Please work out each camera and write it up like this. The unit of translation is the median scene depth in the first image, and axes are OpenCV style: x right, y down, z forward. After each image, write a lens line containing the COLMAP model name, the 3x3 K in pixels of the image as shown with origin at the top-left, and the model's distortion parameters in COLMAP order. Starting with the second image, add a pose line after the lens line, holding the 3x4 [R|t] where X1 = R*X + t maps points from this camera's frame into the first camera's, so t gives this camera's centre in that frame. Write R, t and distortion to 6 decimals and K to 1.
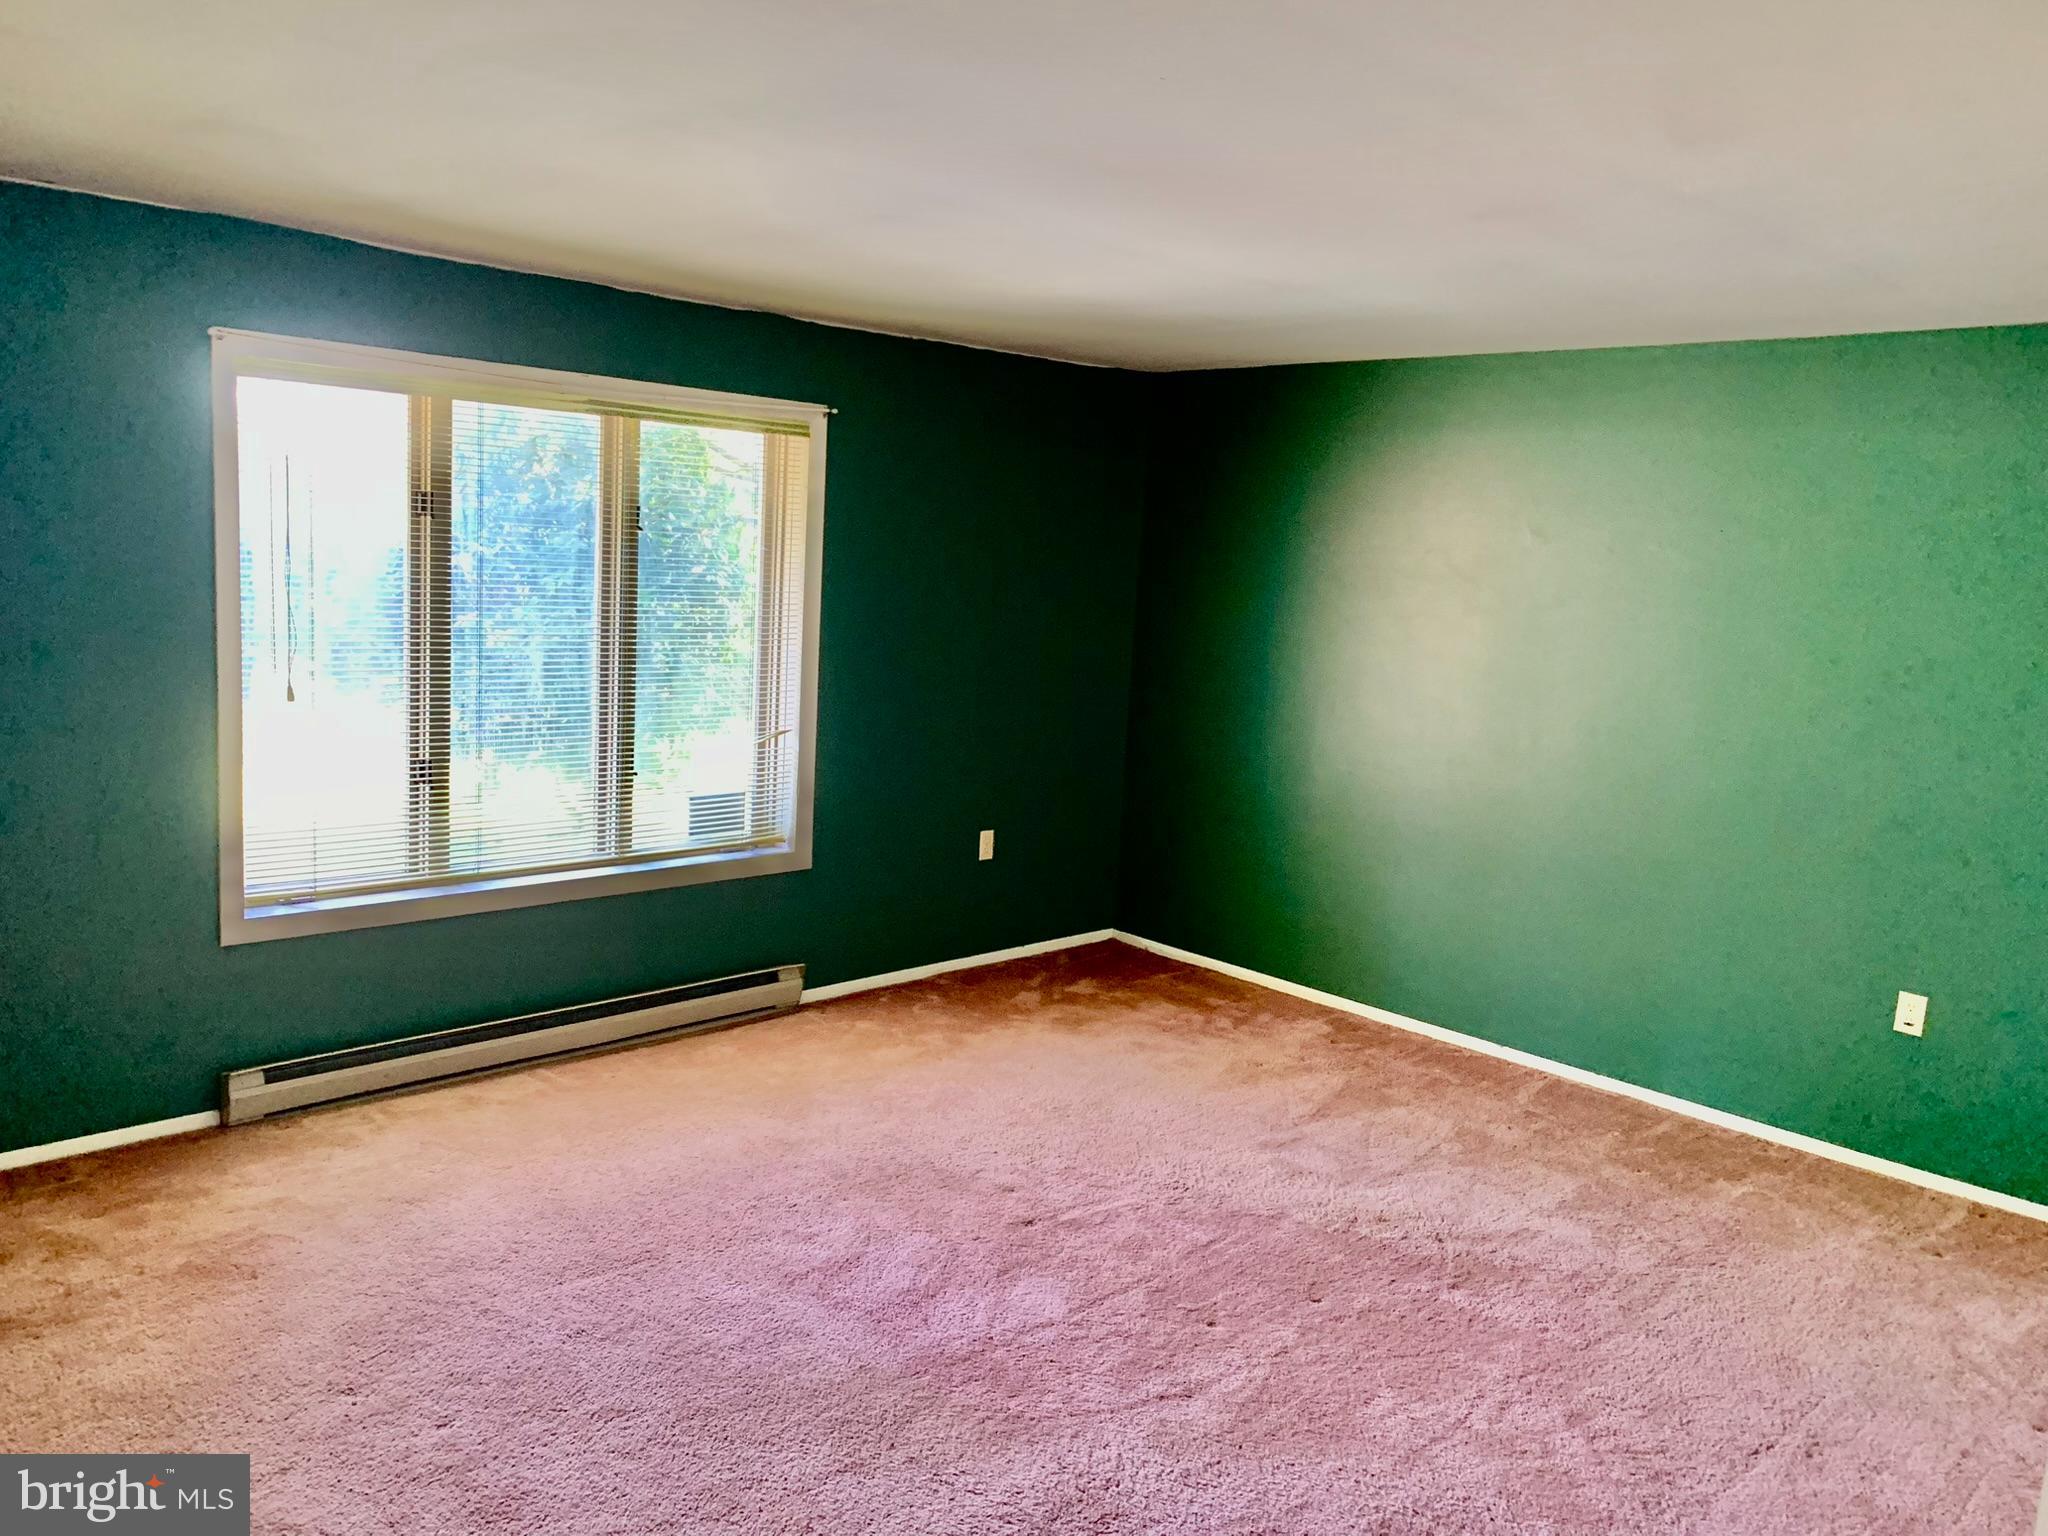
lens RADIAL K [[1594.3, 0, 1025.8], [0, 1594.3, 777.9], [0, 0, 1]] dist [0.028364, -0.024711]
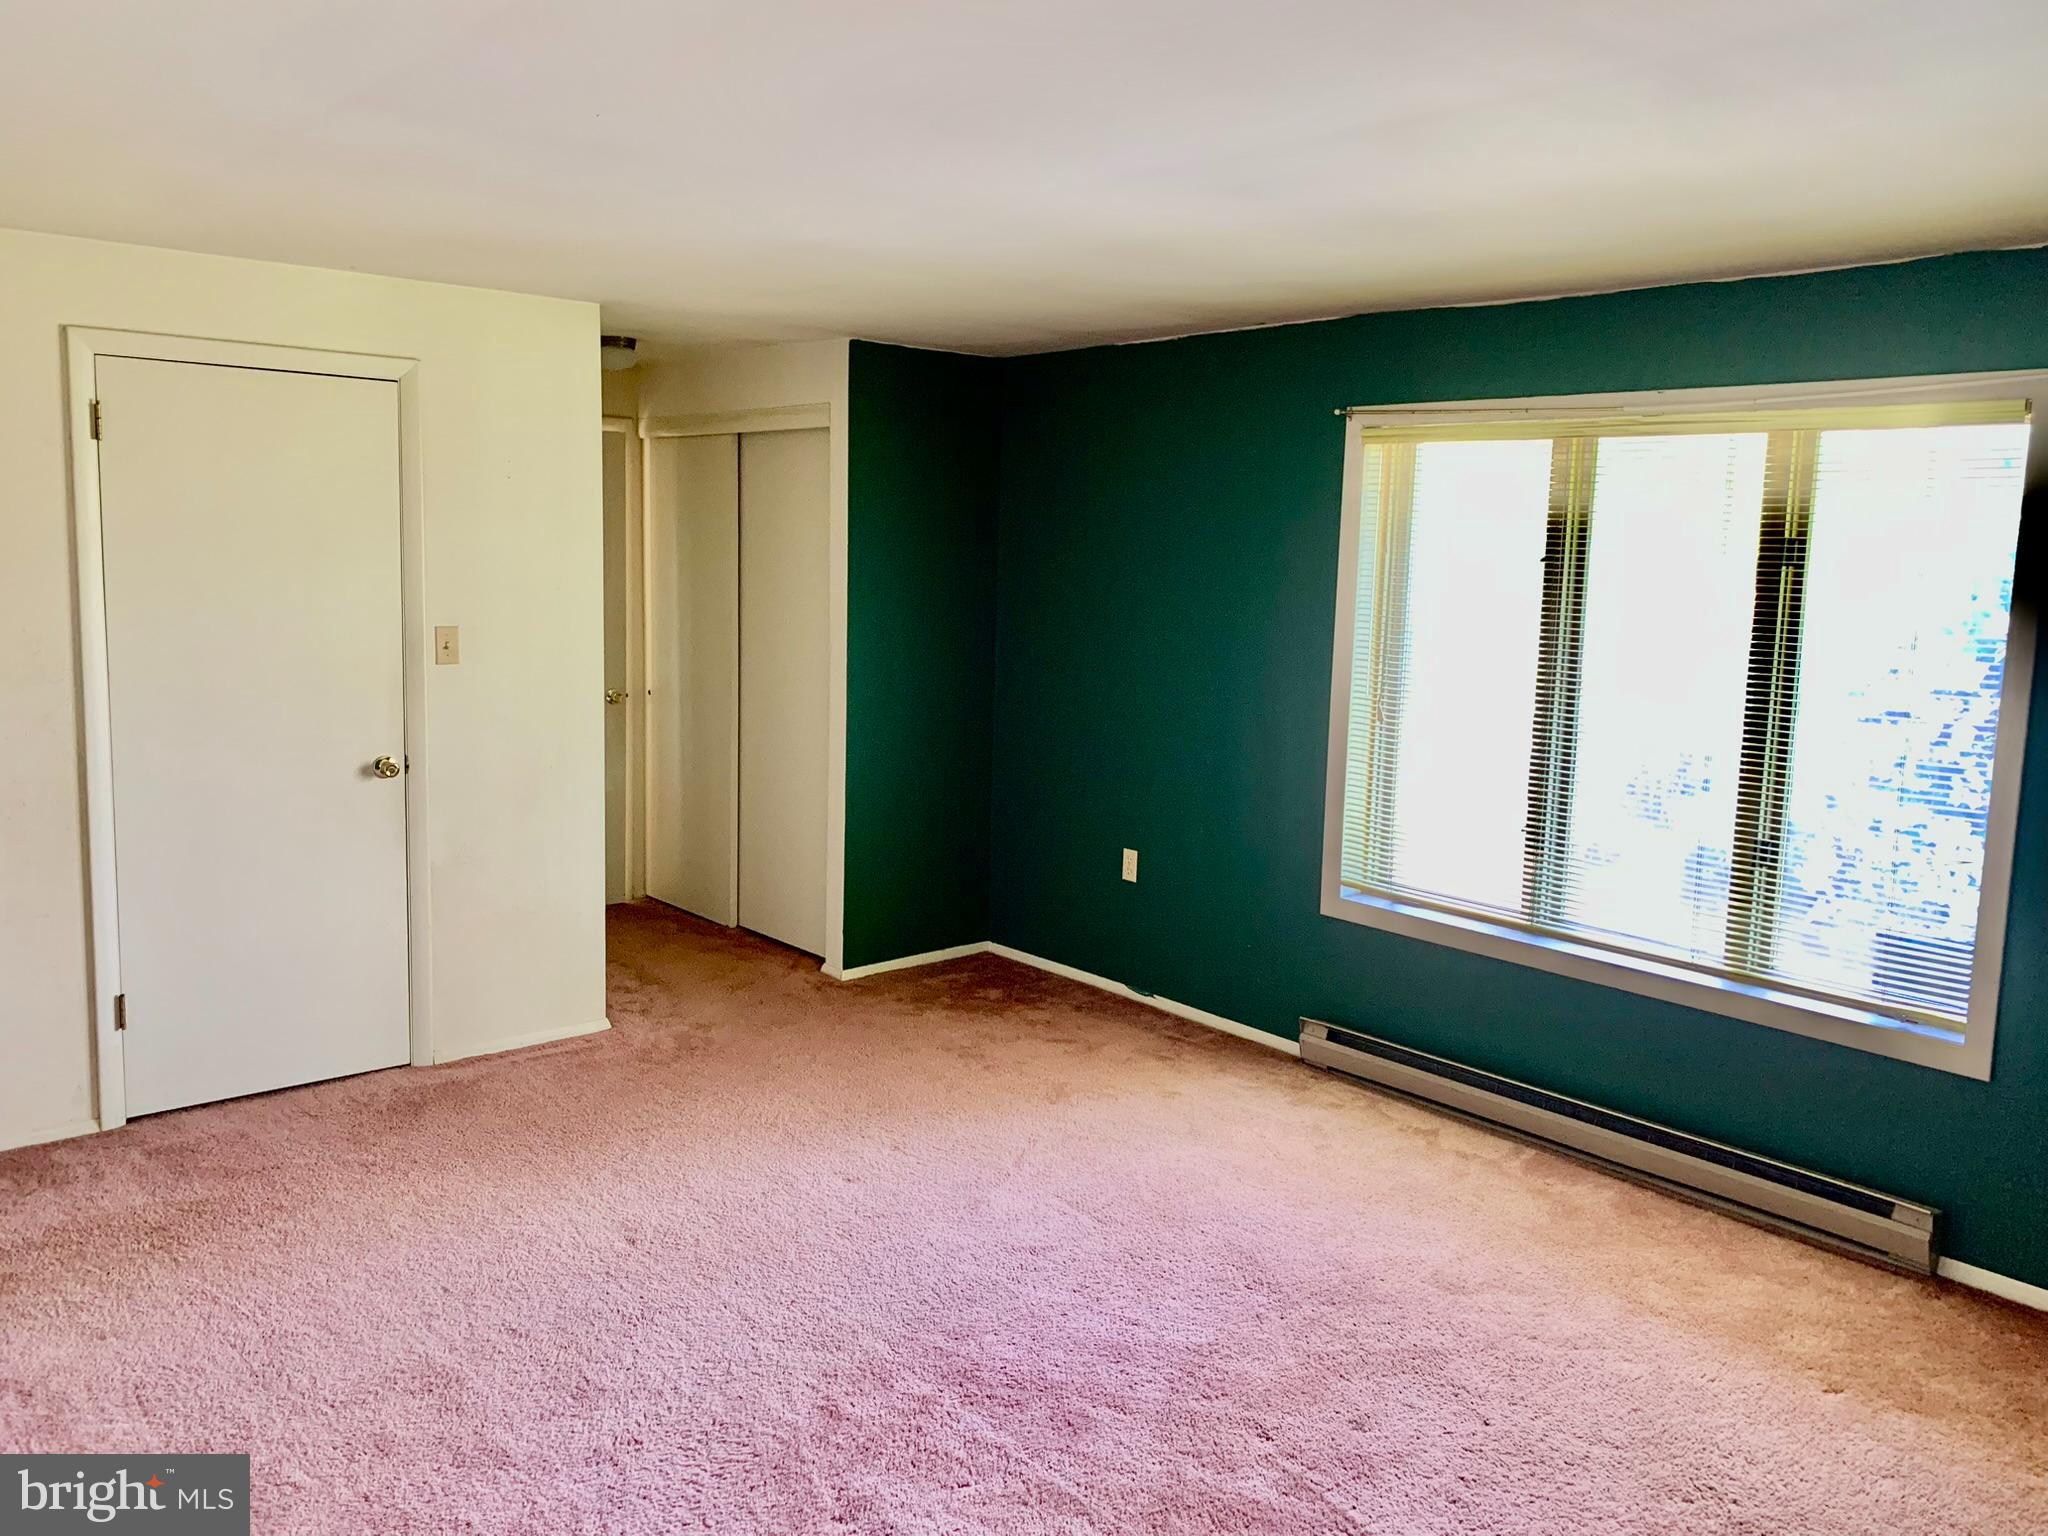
lens RADIAL K [[1594.3, 0, 1029.2], [0, 1594.3, 752.3], [0, 0, 1]] dist [0.028364, -0.024711]
pose [[-0.024083, 0.076250, -0.996798, 0.631427], [-0.206899, 0.975120, 0.079591, -0.056733], [0.978066, 0.208153, -0.007708, 0.708509]]
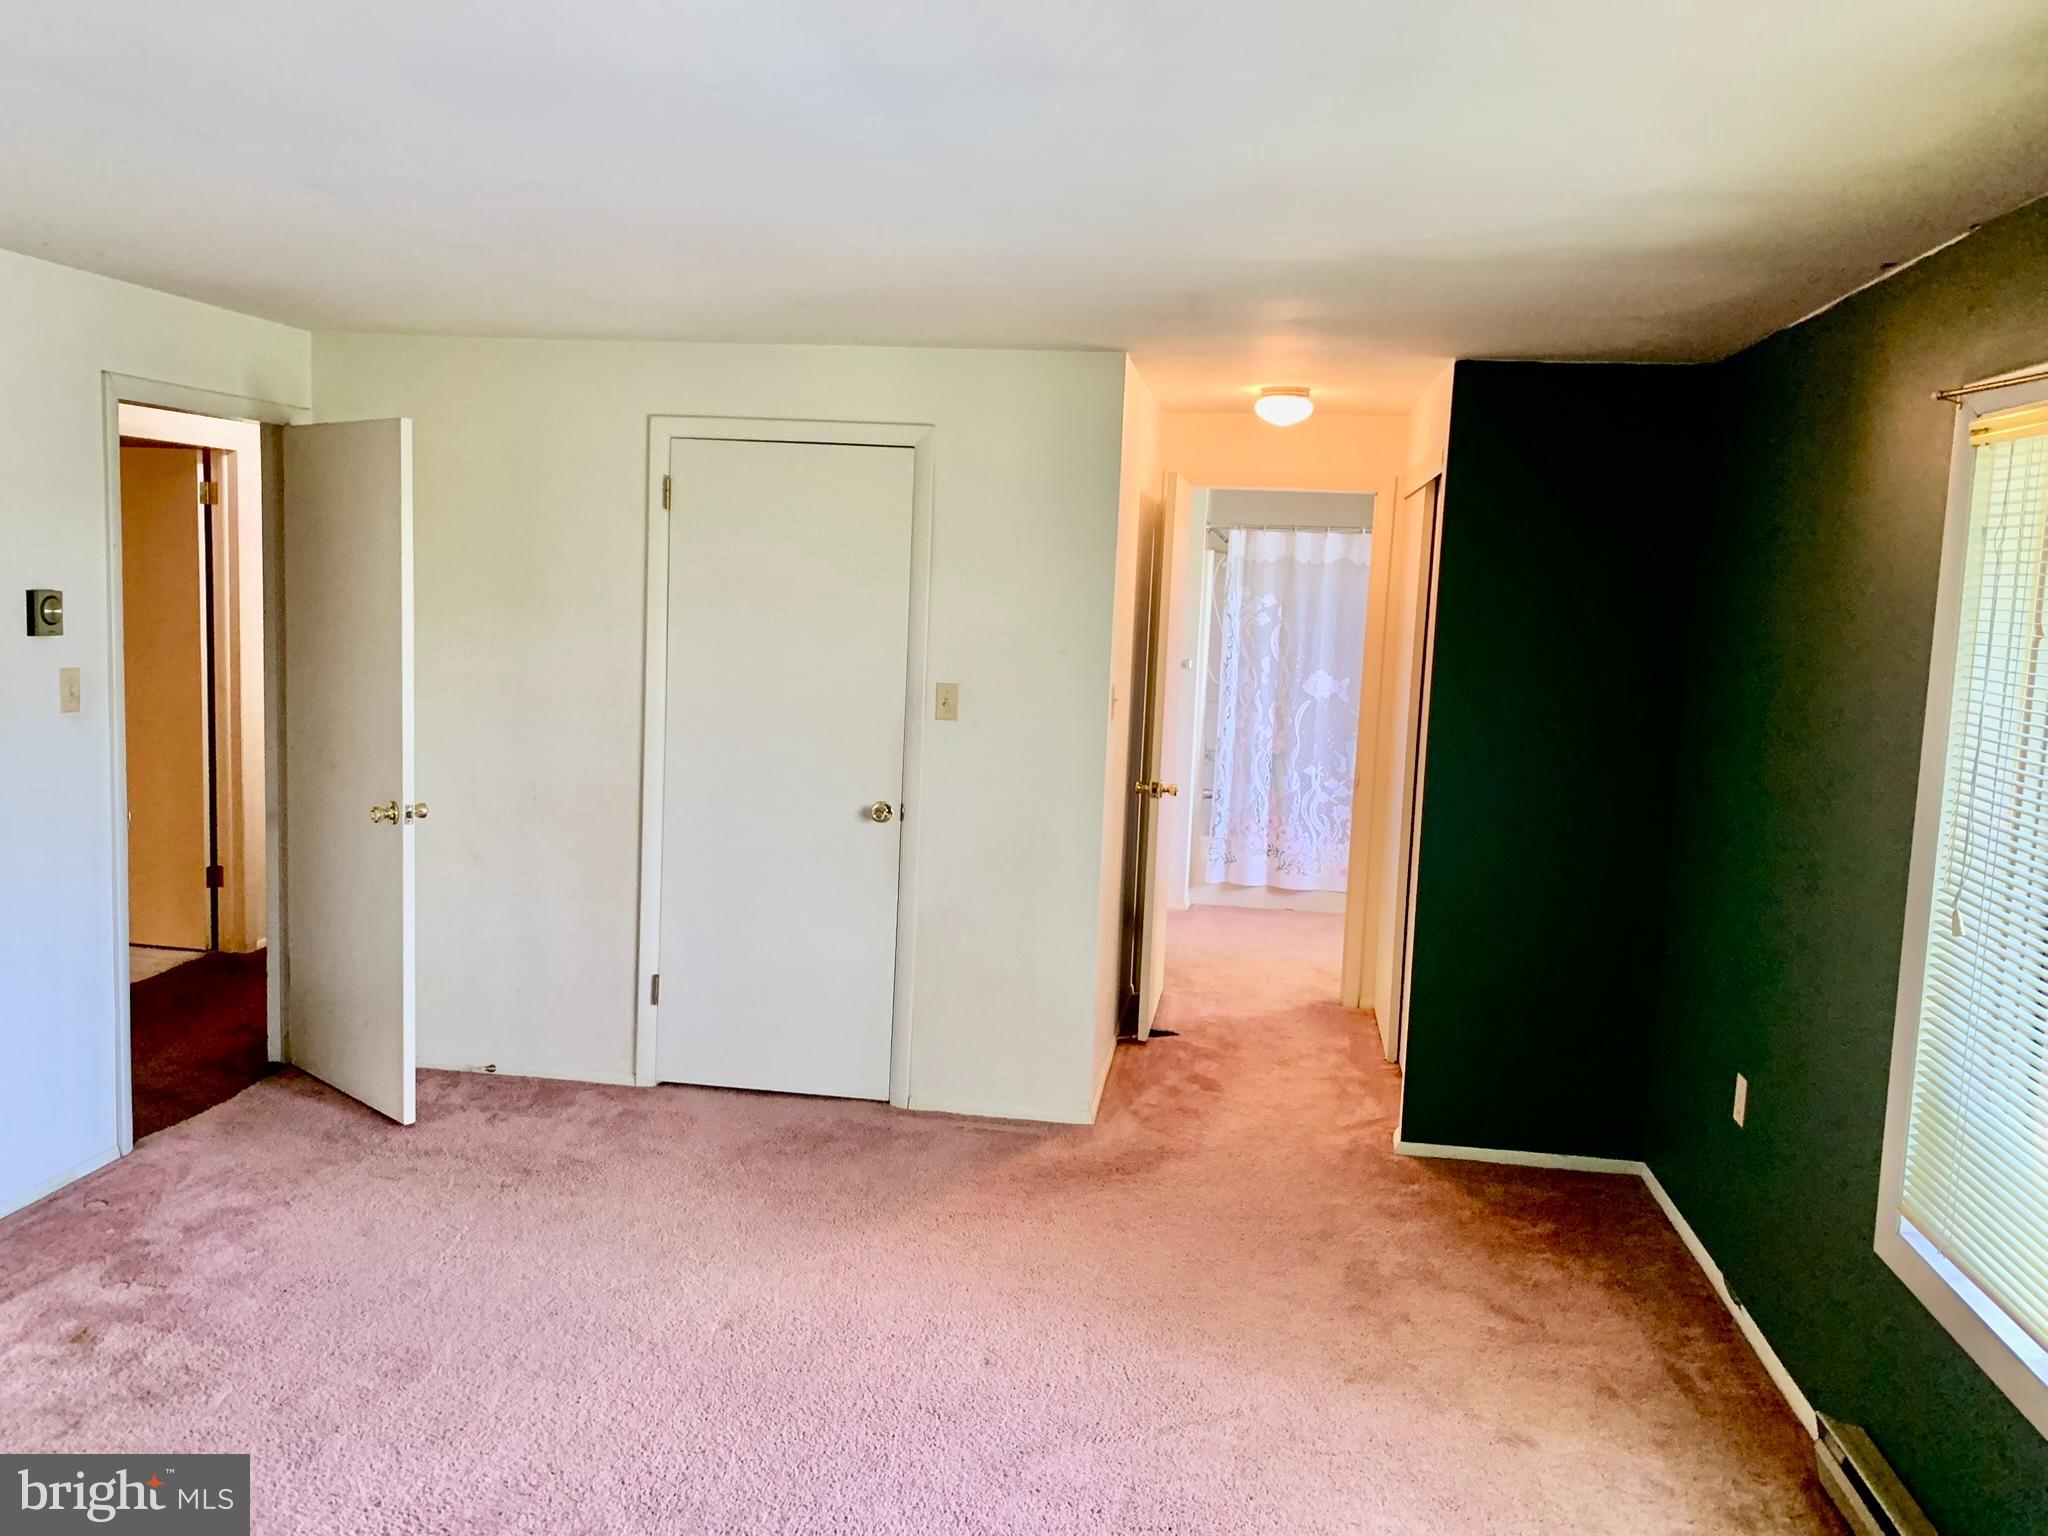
lens RADIAL K [[1594.3, 0, 977.1], [0, 1594.3, 716.2], [0, 0, 1]] dist [0.028364, -0.024711]
pose [[-0.776159, -0.030787, -0.629786, 0.240544], [-0.197957, 0.960205, 0.197026, -0.167947], [0.598657, 0.277594, -0.751366, 1.131650]]
